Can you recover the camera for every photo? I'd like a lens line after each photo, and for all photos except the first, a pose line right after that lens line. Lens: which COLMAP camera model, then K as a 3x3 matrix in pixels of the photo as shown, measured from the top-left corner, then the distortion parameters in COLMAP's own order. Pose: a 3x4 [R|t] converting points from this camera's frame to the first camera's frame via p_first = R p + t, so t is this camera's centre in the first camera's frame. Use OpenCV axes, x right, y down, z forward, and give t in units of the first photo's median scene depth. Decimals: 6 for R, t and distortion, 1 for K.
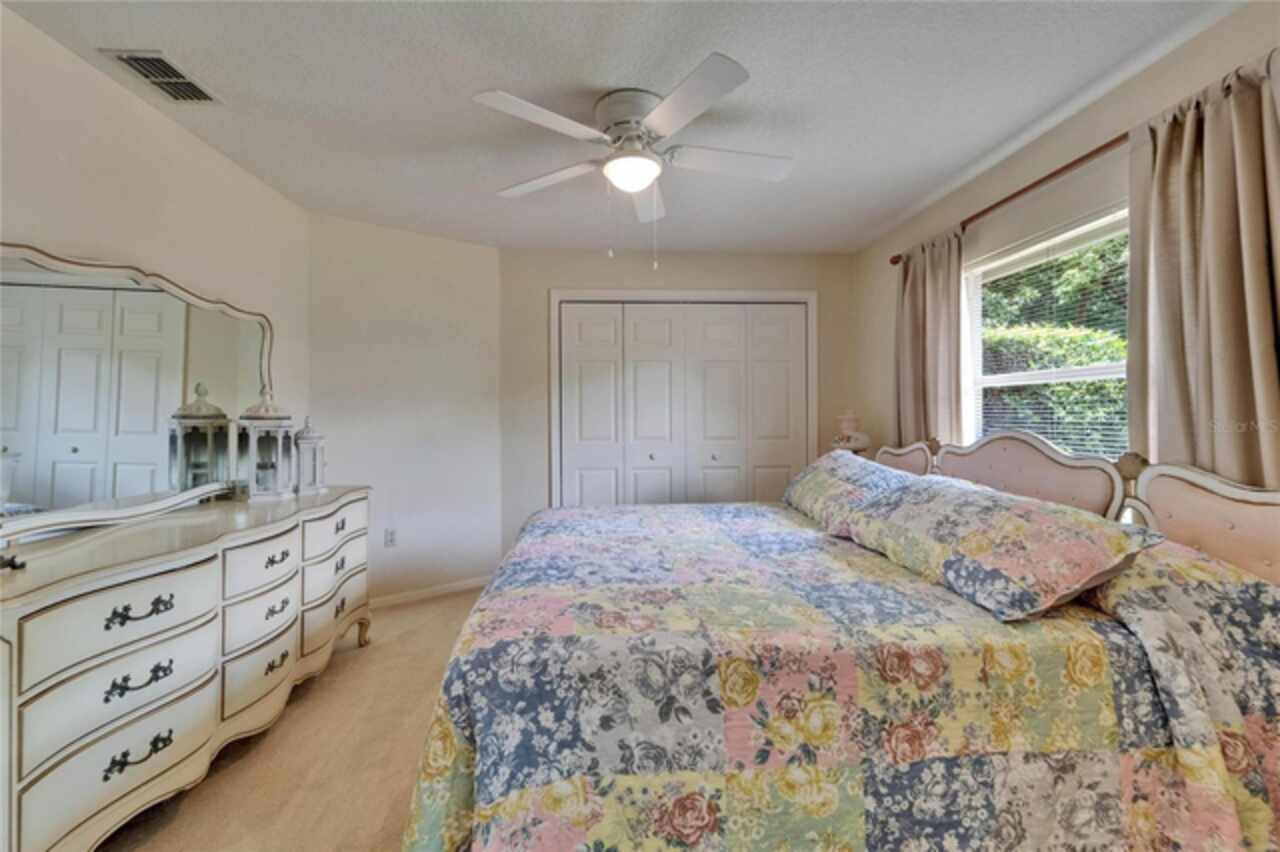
lens RADIAL K [[514.7, 0, 636.1], [0, 514.7, 420.4], [0, 0, 1]] dist [0.002368, -0.001663]
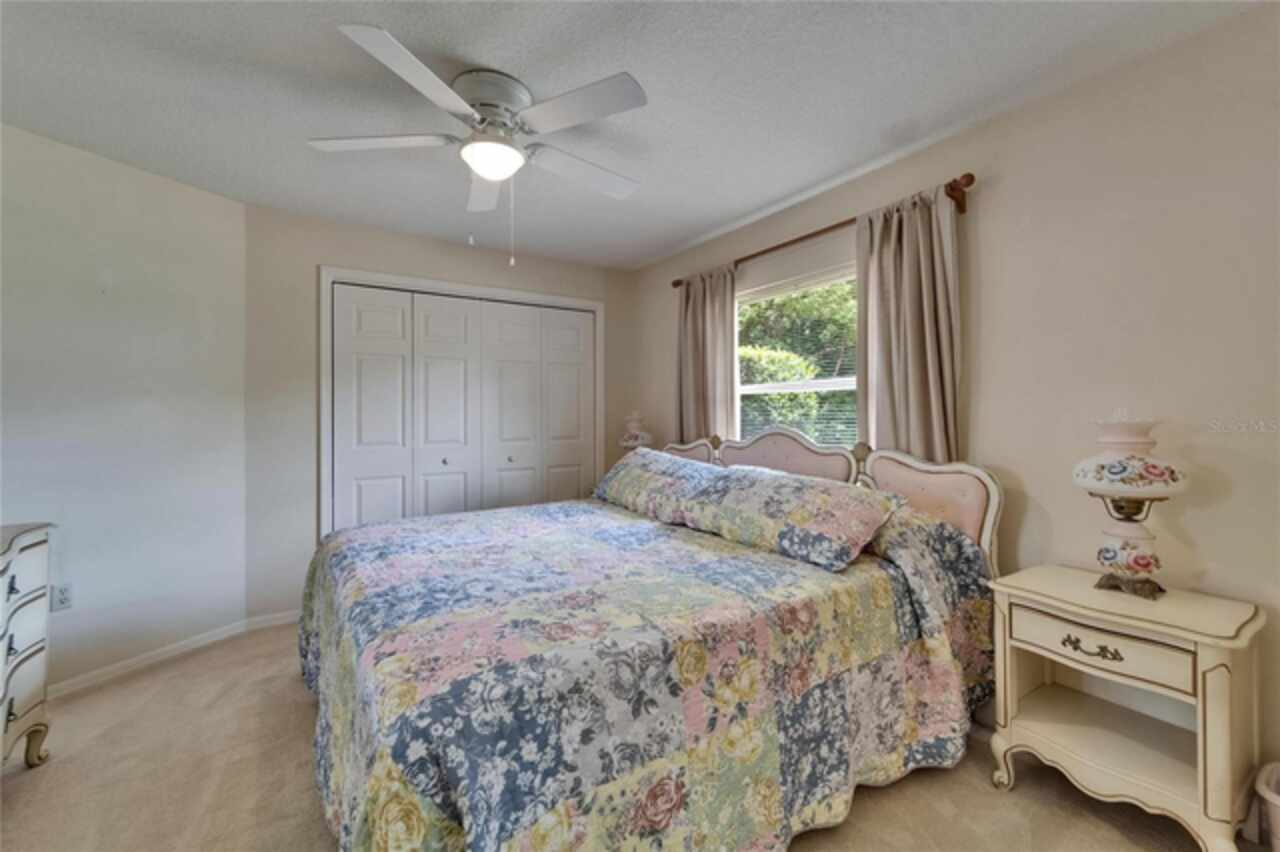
lens RADIAL K [[514.7, 0, 617.9], [0, 514.7, 414.9], [0, 0, 1]] dist [0.002368, -0.001663]
pose [[0.872778, 0.000524, 0.488117, -0.411700], [0.005815, 0.999917, -0.011471, -0.001504], [-0.488083, 0.012850, 0.872703, 0.107416]]
